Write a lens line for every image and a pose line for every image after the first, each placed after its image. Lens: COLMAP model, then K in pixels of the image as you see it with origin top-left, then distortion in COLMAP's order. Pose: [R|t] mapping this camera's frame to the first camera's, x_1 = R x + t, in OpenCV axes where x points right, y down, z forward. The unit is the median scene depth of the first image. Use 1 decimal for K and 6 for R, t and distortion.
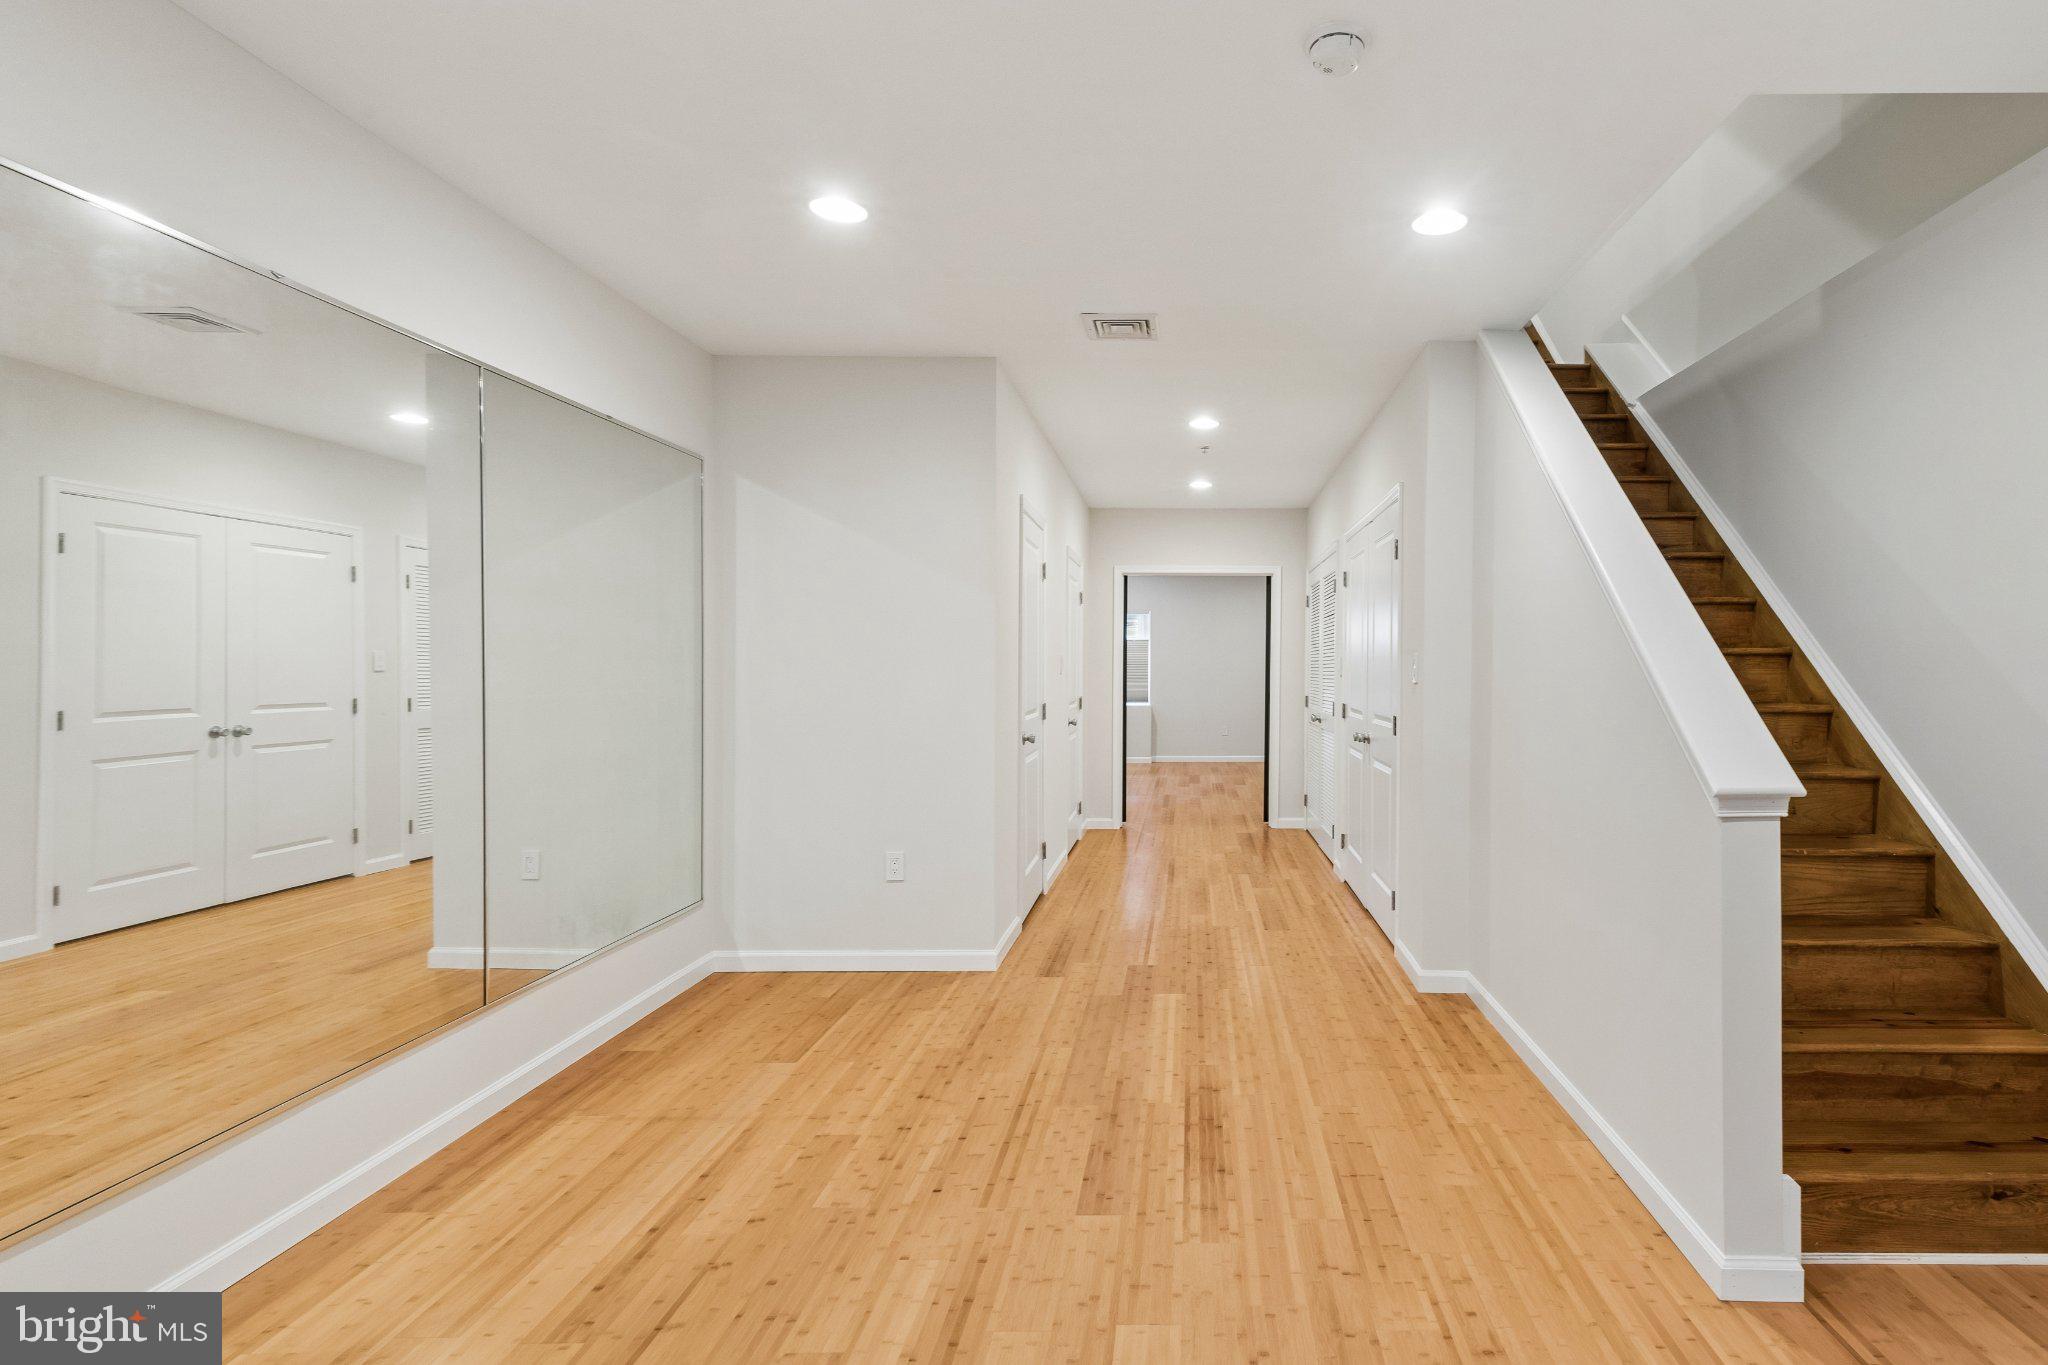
lens RADIAL K [[1004.2, 0, 1199.0], [0, 1004.2, 689.5], [0, 0, 1]] dist [0.013227, -0.001815]
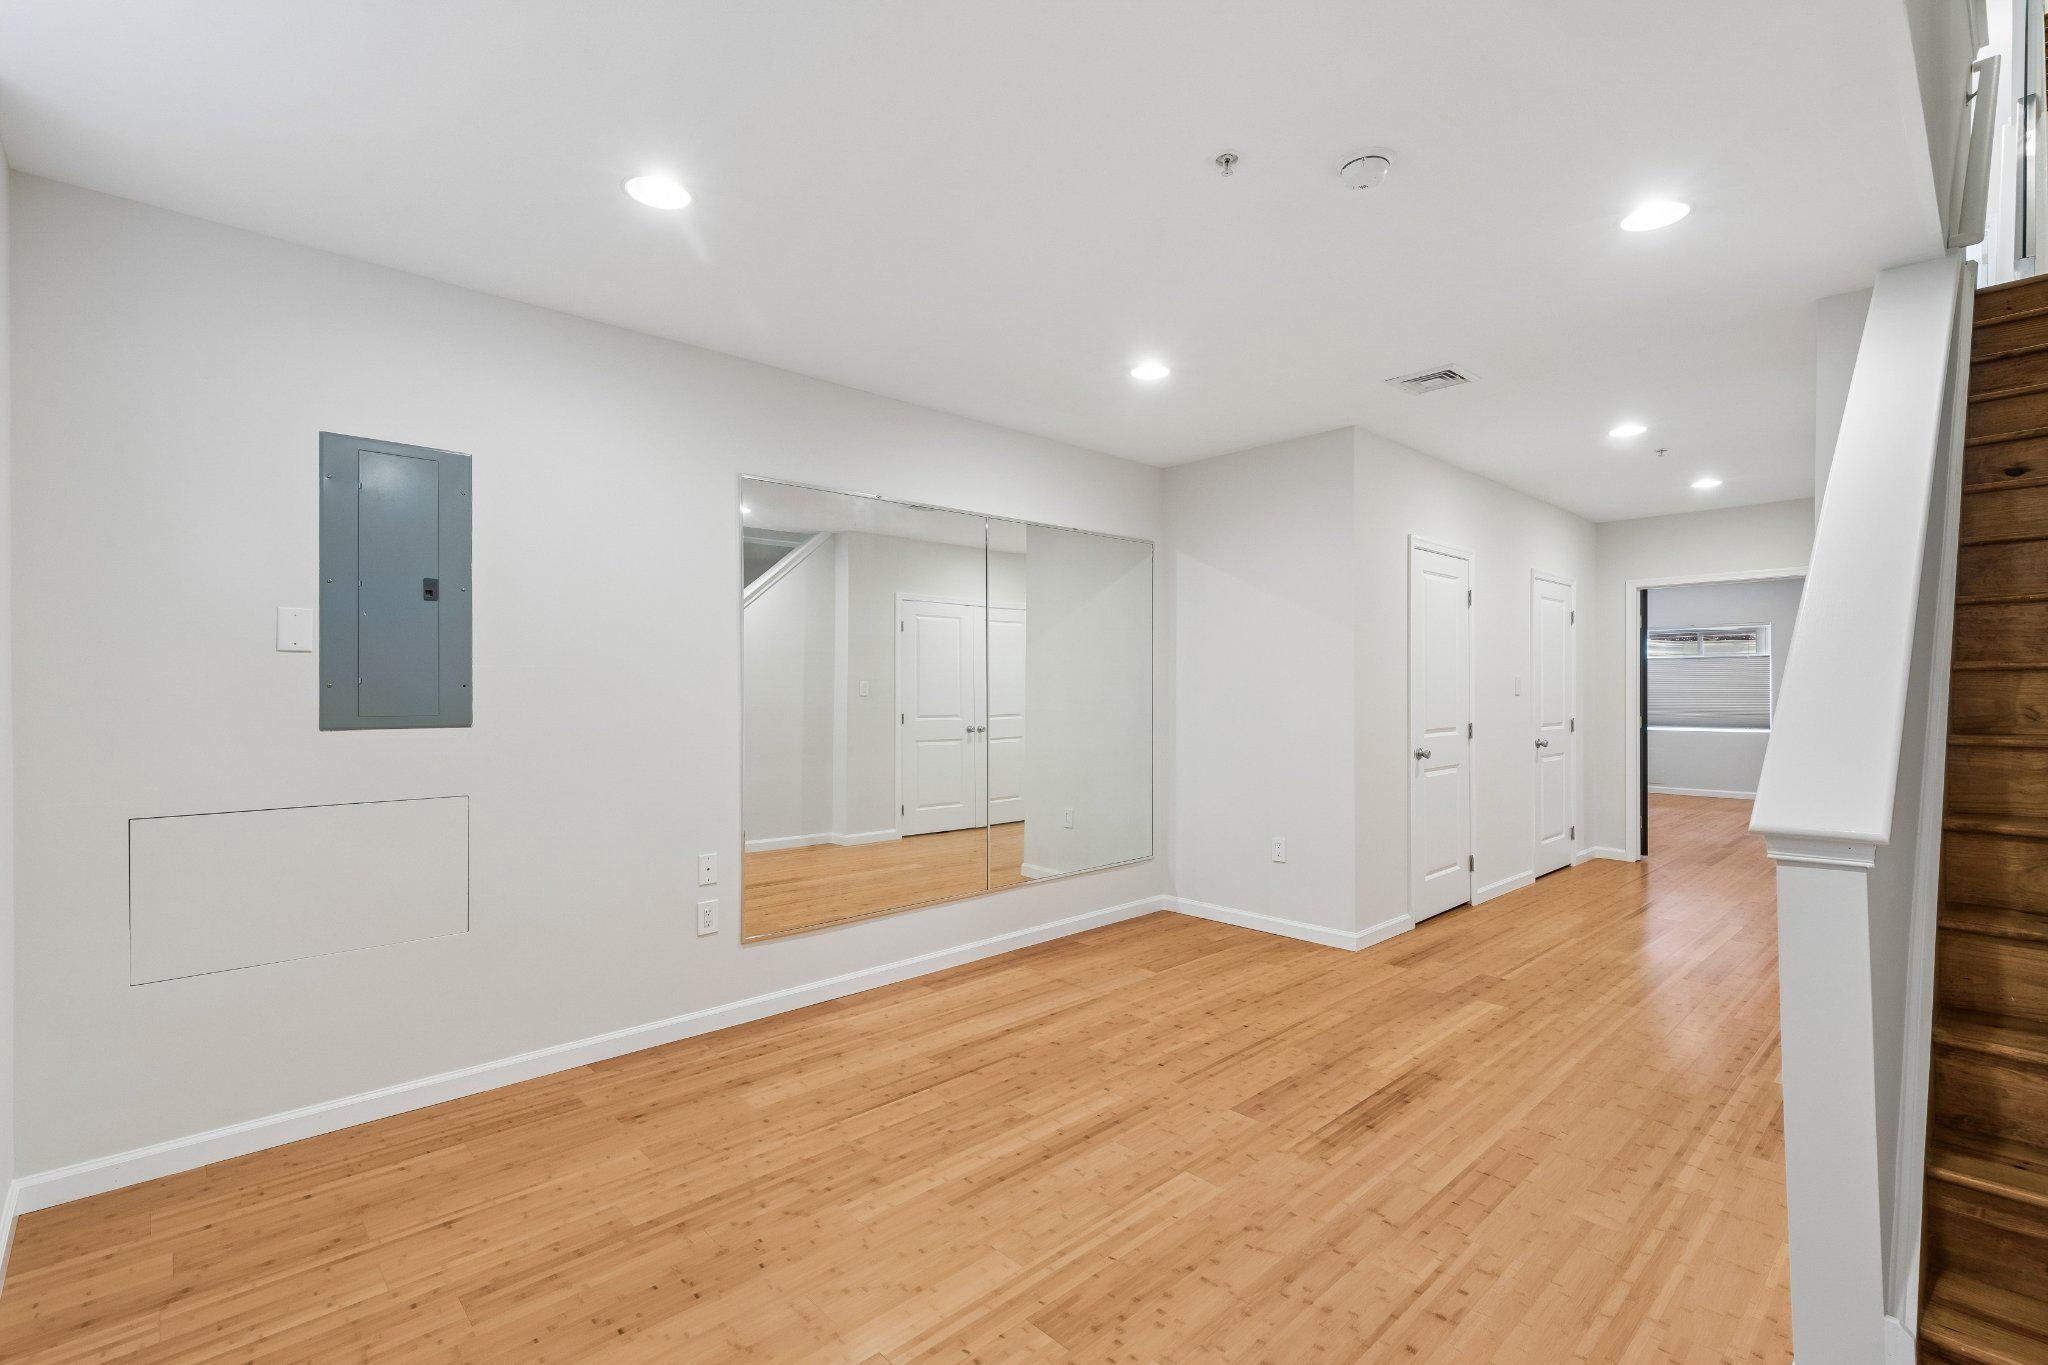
lens RADIAL K [[932.5, 0, 1022.8], [0, 932.5, 692.6], [0, 0, 1]] dist [0.011830, -0.000525]
pose [[0.673152, -0.001978, -0.739501, 0.397175], [-0.011989, 0.999836, -0.013588, 0.001091], [0.739407, 0.018013, 0.673018, -0.014949]]
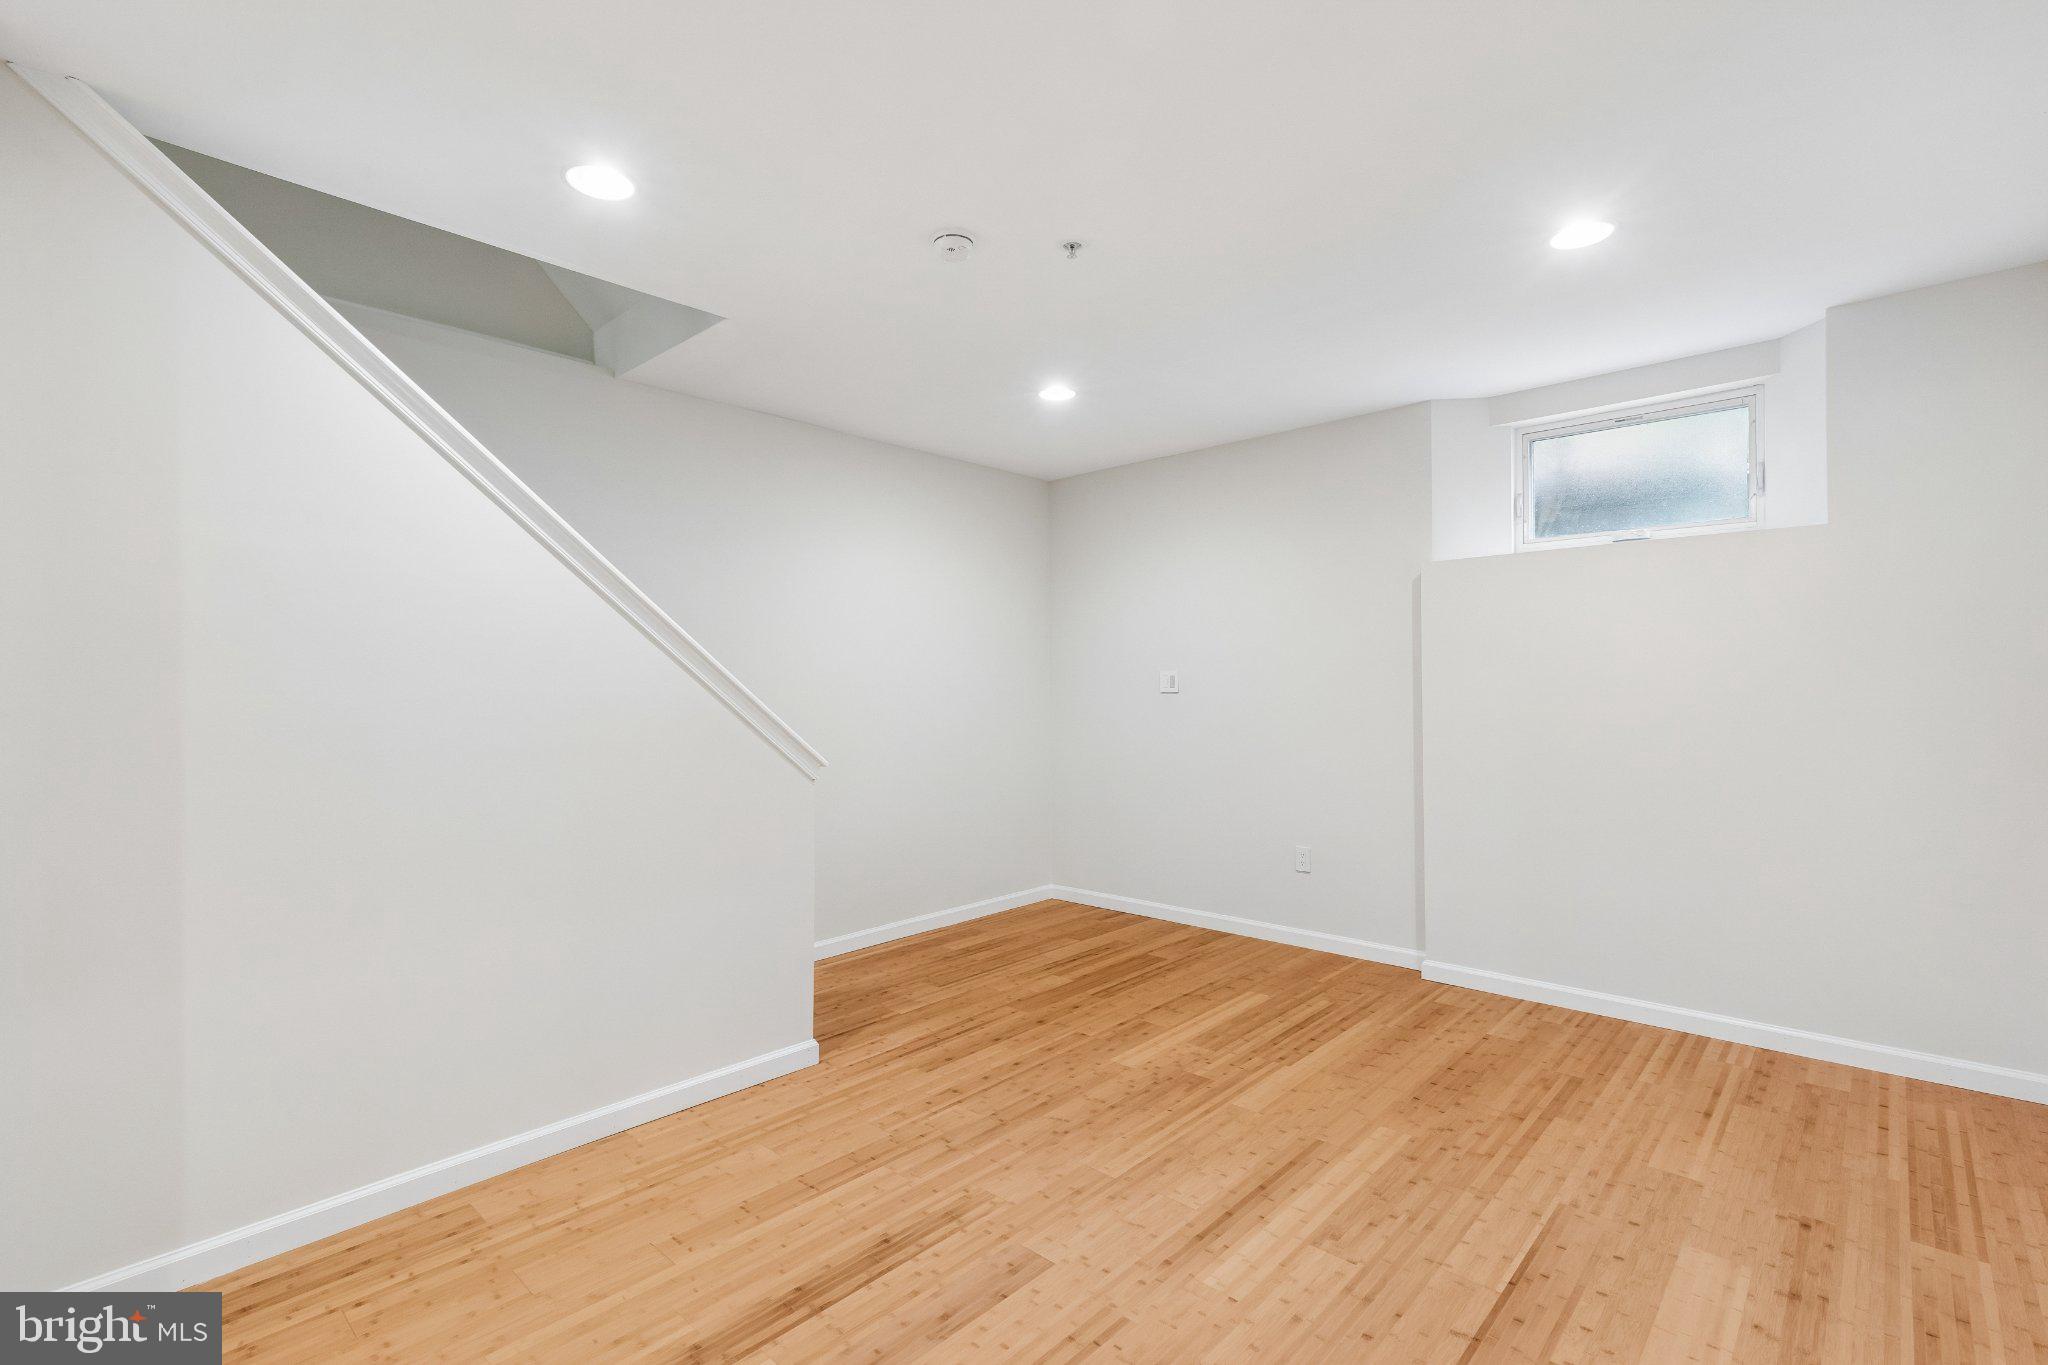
lens RADIAL K [[911.7, 0, 1032.0], [0, 911.7, 664.4], [0, 0, 1]] dist [0.017186, 0.000012]
pose [[-0.728310, 0.021472, 0.684912, -0.477822], [0.022250, 0.999723, -0.007681, -0.027158], [-0.684887, 0.009645, -0.728586, 1.098738]]
